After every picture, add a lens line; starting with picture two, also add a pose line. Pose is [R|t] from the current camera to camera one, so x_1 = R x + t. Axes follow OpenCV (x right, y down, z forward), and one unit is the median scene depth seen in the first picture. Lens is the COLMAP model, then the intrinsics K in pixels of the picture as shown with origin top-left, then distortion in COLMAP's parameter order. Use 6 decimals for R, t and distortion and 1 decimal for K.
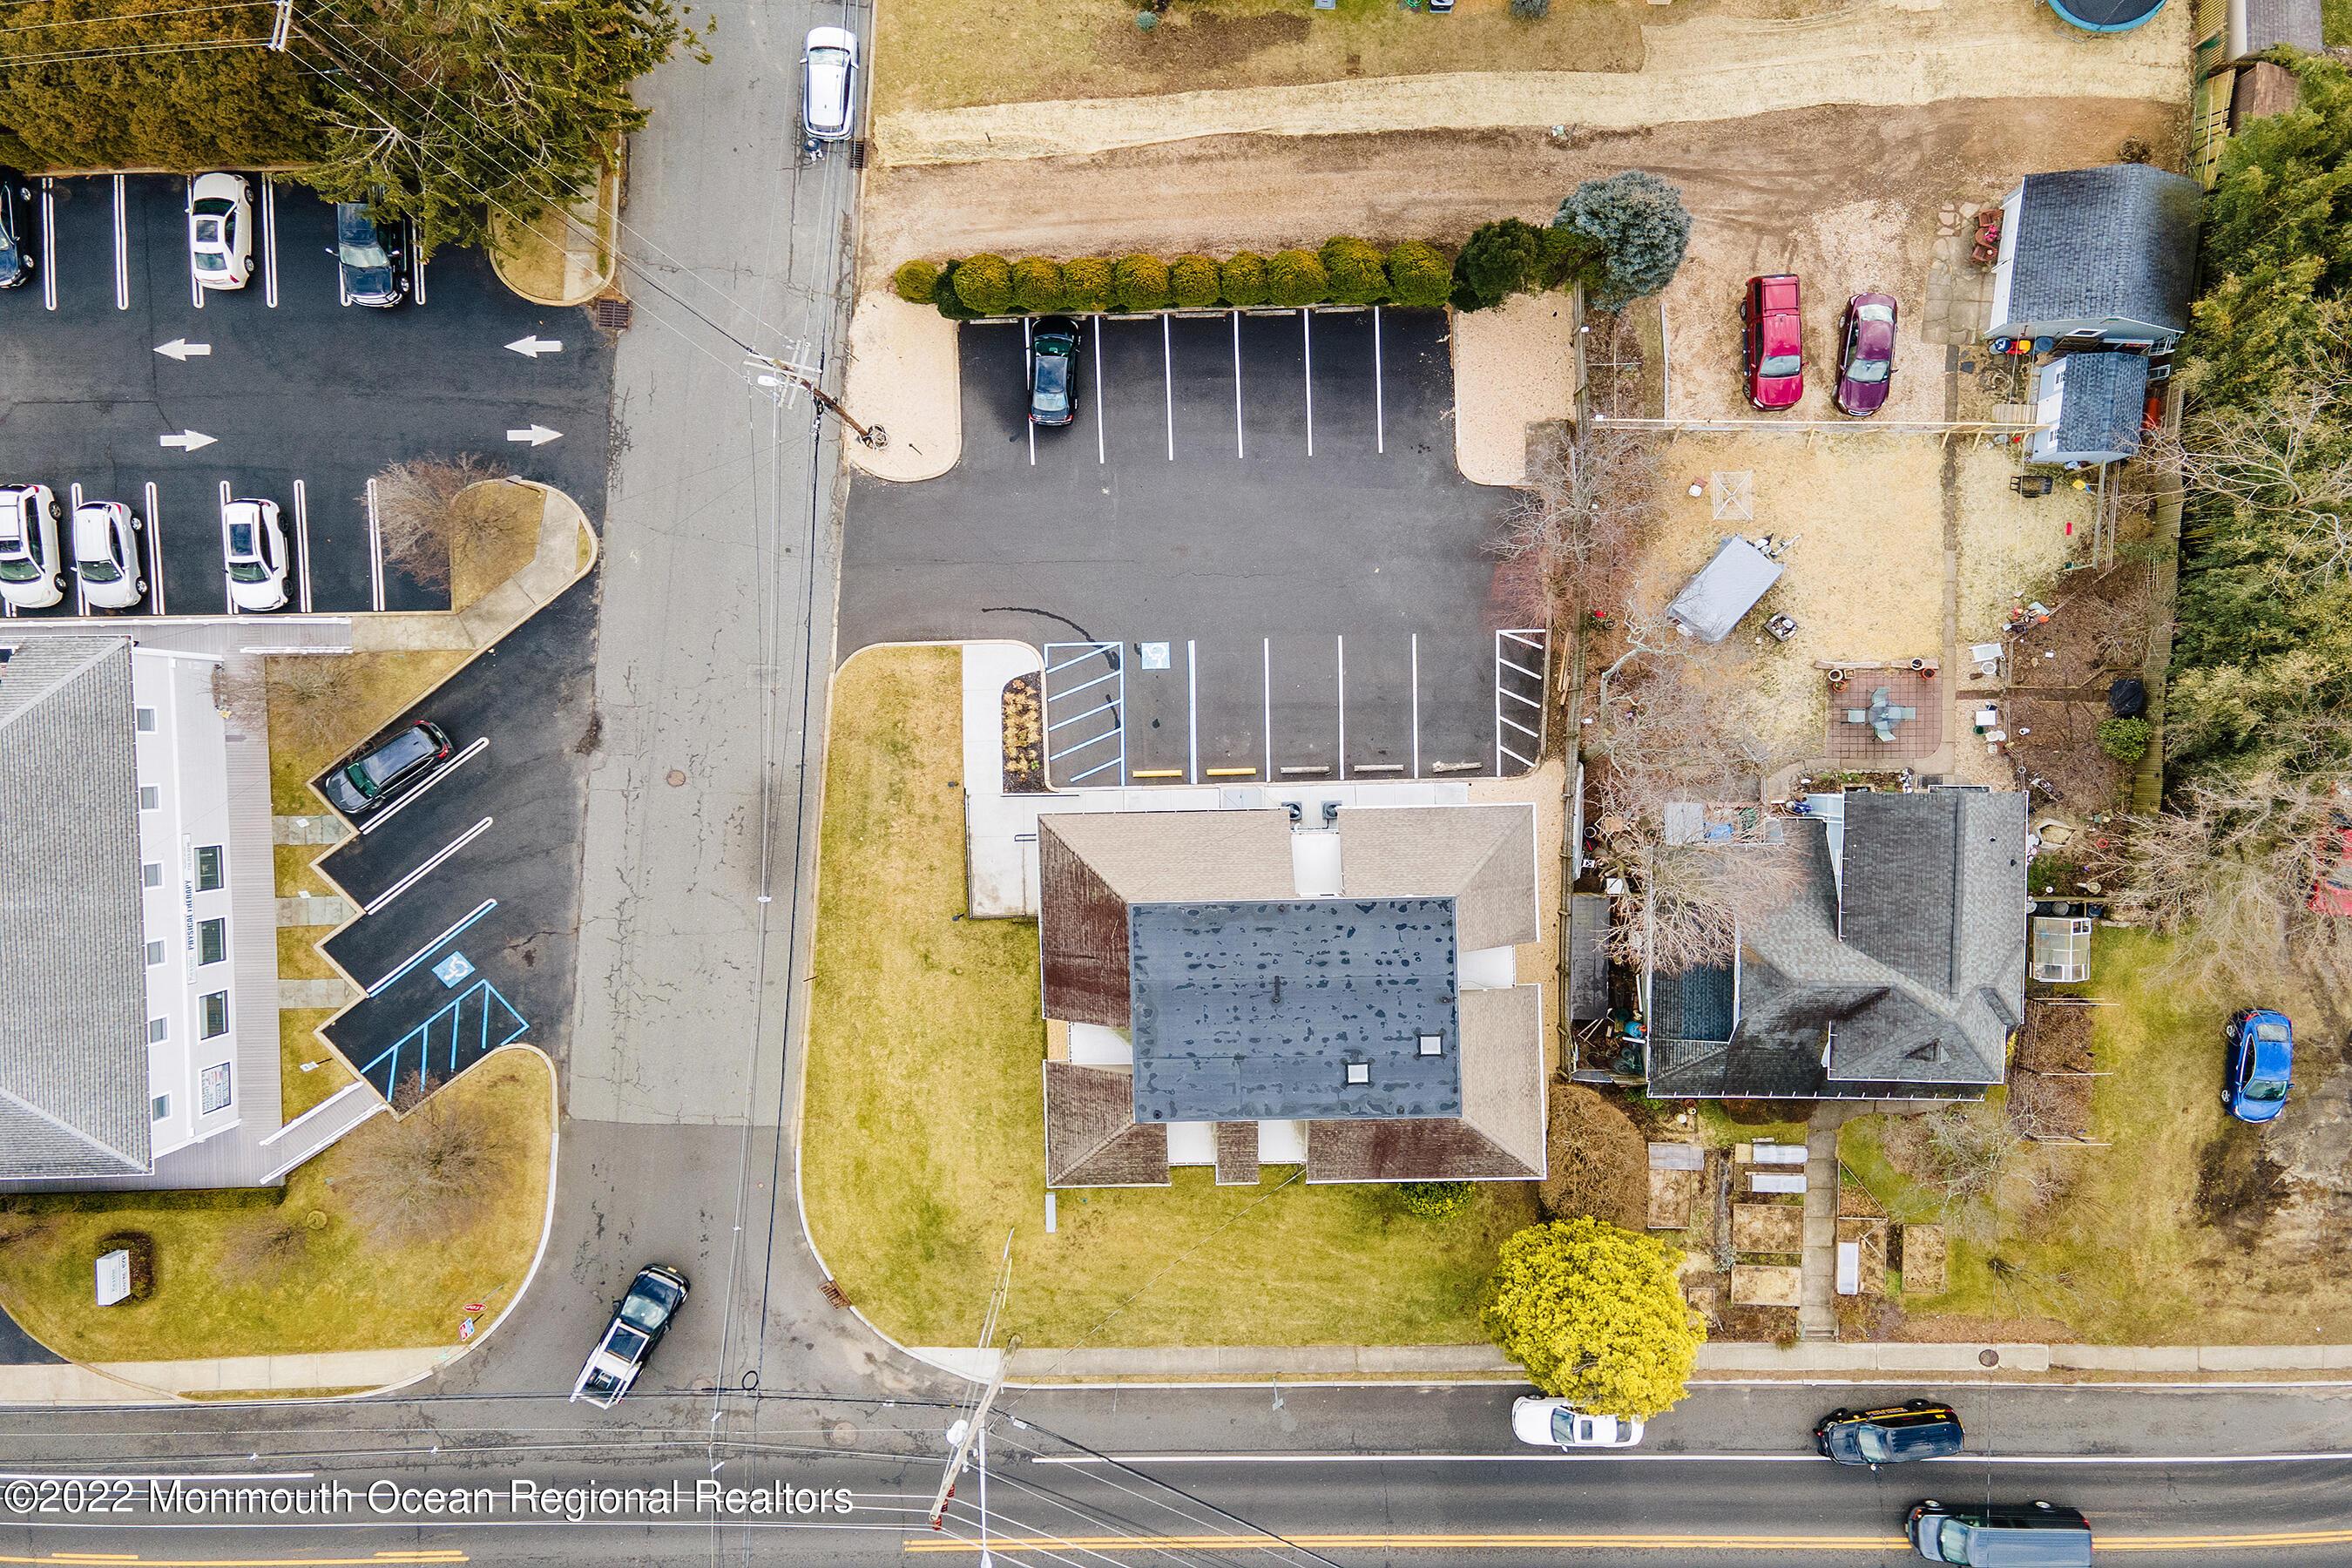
lens RADIAL K [[1538.8, 0, 1176.0], [0, 1538.8, 784.0], [0, 0, 1]] dist [0.005038, 0.046867]
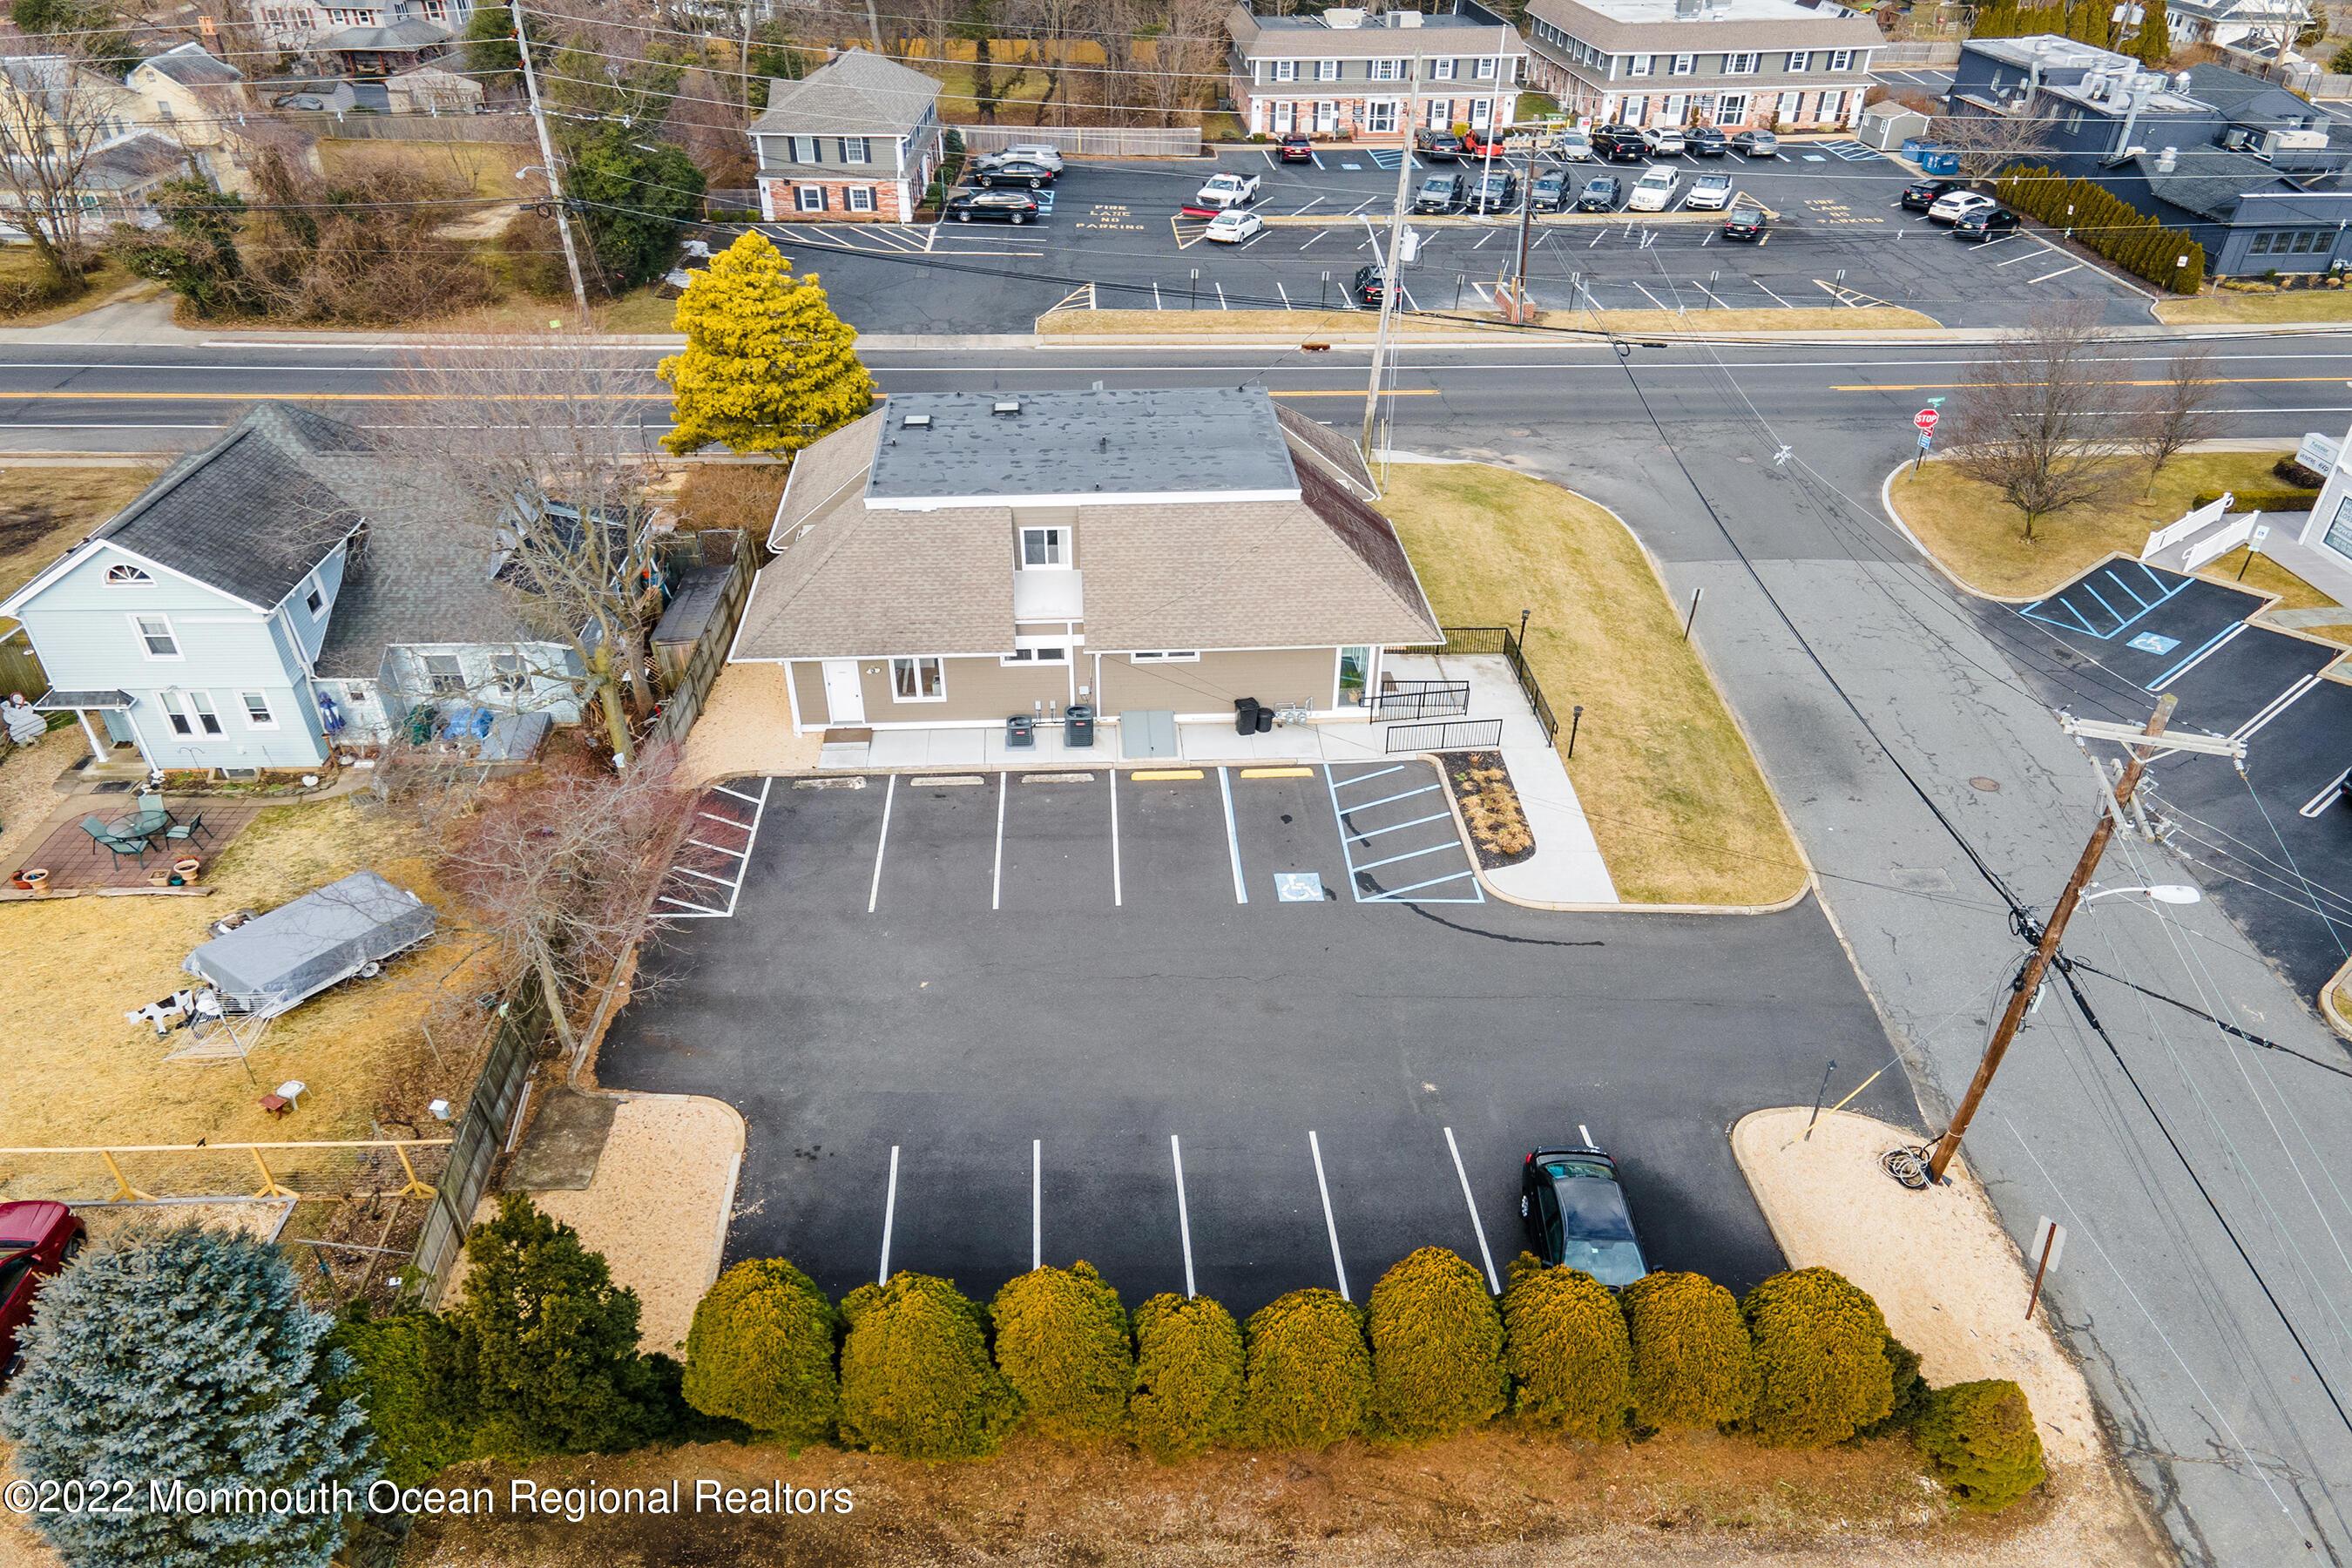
lens RADIAL K [[1538.8, 0, 1176.0], [0, 1538.8, 784.0], [0, 0, 1]] dist [0.005038, 0.046867]
pose [[-0.998778, 0.043940, -0.022631, 0.047710], [-0.043777, -0.573894, 0.817759, -0.556390], [0.022945, 0.817750, 0.575116, 0.613445]]
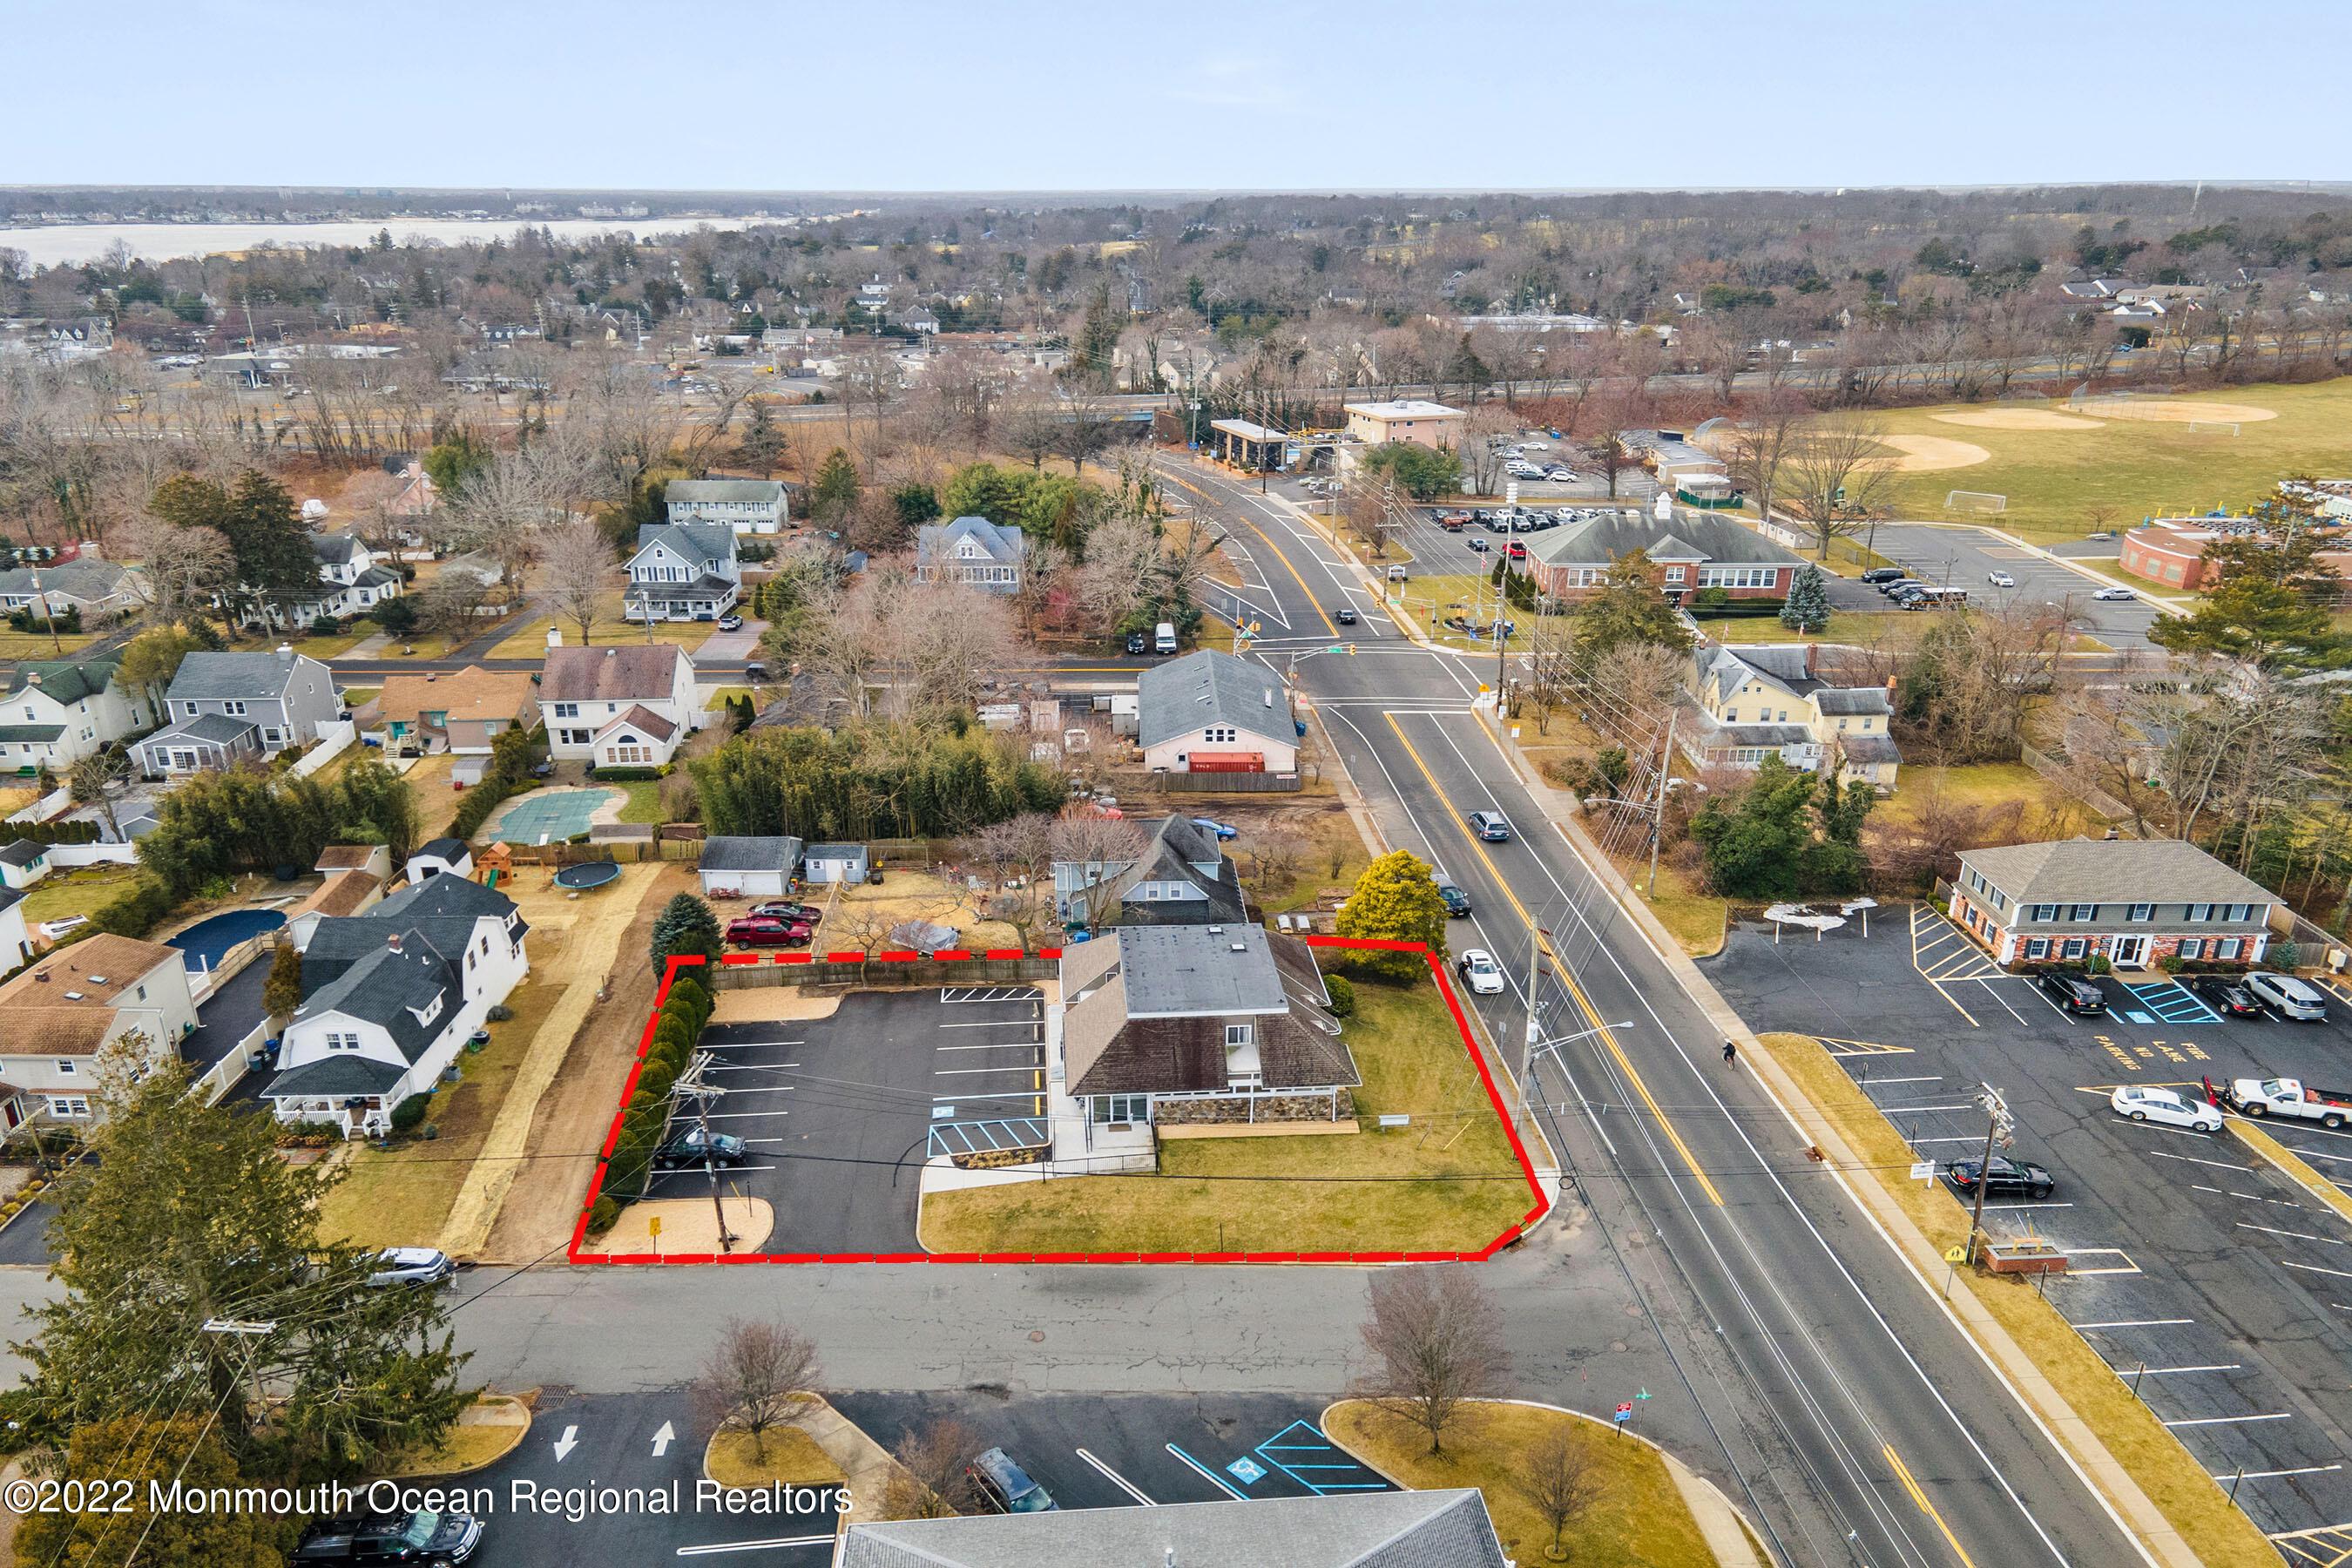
lens RADIAL K [[2019.9, 0, 1176.0], [0, 2019.9, 784.0], [0, 0, 1]] dist [-0.002824, -0.002220]
pose [[-0.050882, -0.258000, 0.964804, -1.534862], [0.998524, -0.031539, 0.044227, 0.040798], [0.019019, 0.965630, 0.259224, 0.320557]]
